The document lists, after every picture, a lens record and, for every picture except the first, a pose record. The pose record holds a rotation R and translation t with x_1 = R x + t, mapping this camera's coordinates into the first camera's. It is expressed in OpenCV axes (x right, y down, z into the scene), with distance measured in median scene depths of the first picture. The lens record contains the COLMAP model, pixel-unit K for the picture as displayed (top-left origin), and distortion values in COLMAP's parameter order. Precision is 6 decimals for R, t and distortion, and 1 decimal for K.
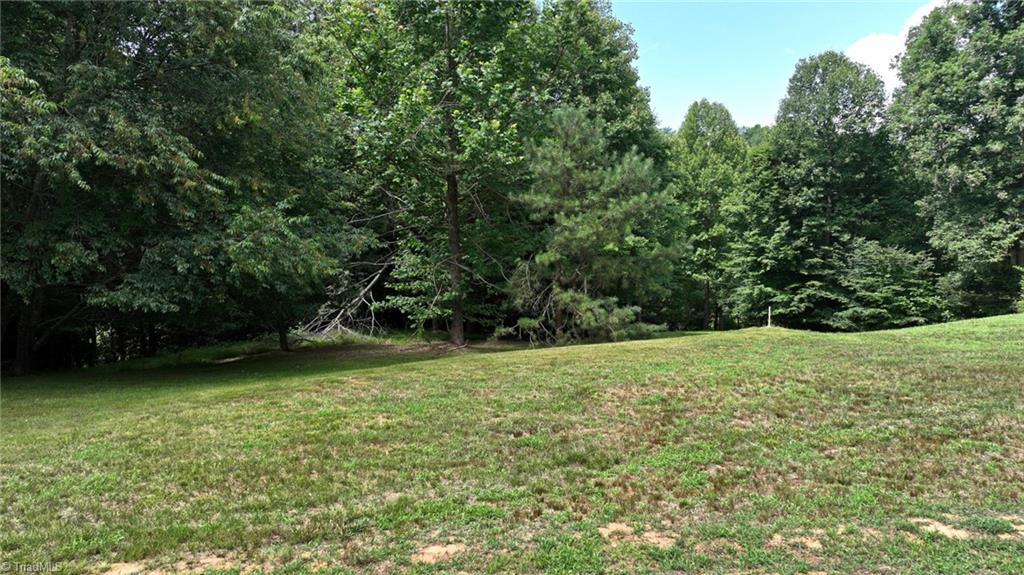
lens RADIAL K [[721.0, 0, 510.0], [0, 721.0, 289.9], [0, 0, 1]] dist [-0.000789, 0.018384]
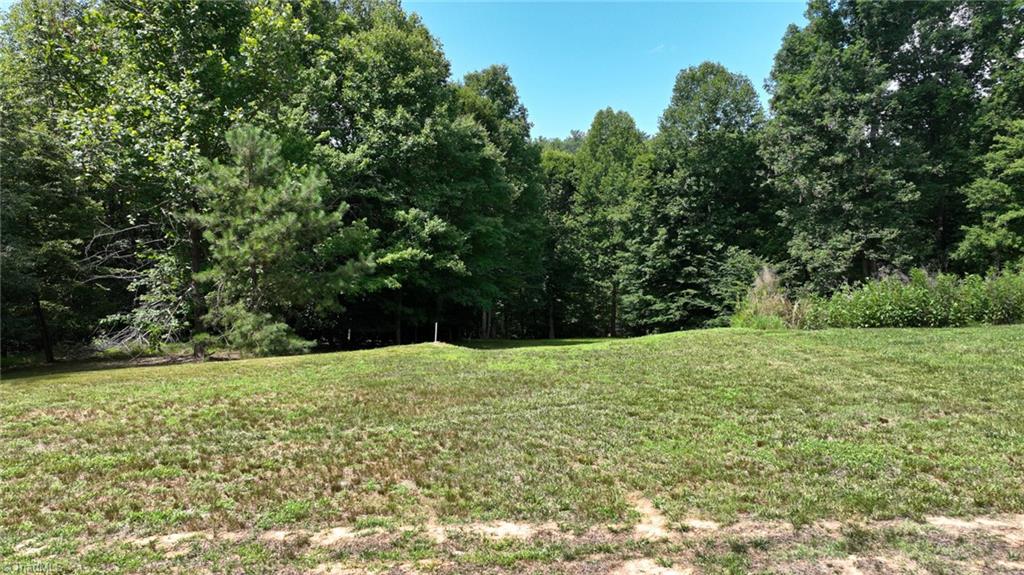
lens RADIAL K [[721.0, 0, 514.2], [0, 721.0, 286.0], [0, 0, 1]] dist [-0.000789, 0.018384]
pose [[0.999990, 0.002420, -0.003712, 0.181446], [-0.002451, 0.999960, -0.008616, -0.007915], [0.003691, 0.008625, 0.999956, -0.008692]]
